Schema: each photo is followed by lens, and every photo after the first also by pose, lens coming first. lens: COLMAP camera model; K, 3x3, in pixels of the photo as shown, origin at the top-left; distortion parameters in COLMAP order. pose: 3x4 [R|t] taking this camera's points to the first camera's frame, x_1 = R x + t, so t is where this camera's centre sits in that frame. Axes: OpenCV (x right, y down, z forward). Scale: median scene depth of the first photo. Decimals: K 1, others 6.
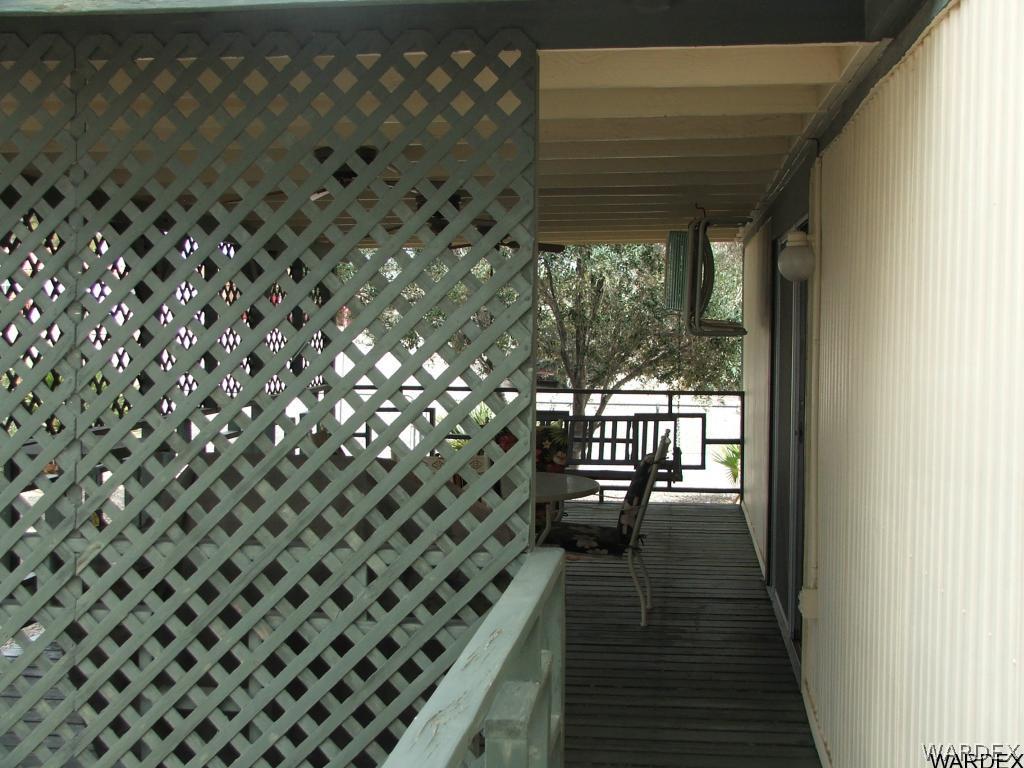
lens RADIAL K [[1445.6, 0, 530.7], [0, 1445.6, 381.2], [0, 0, 1]] dist [-0.137481, 0.484000]
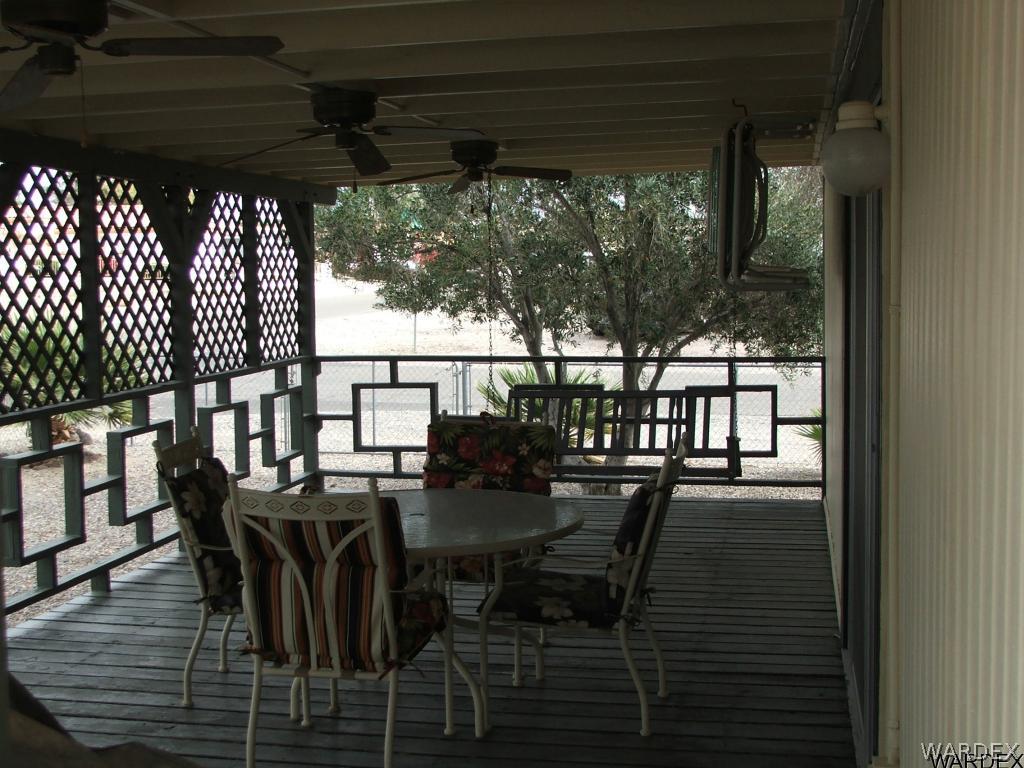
lens RADIAL K [[1445.6, 0, 530.7], [0, 1445.6, 381.2], [0, 0, 1]] dist [-0.137481, 0.484000]
pose [[0.997046, -0.013391, -0.075624, 0.054385], [0.016077, 0.999257, 0.035028, -0.011222], [0.075099, -0.036140, 0.996521, 0.240370]]
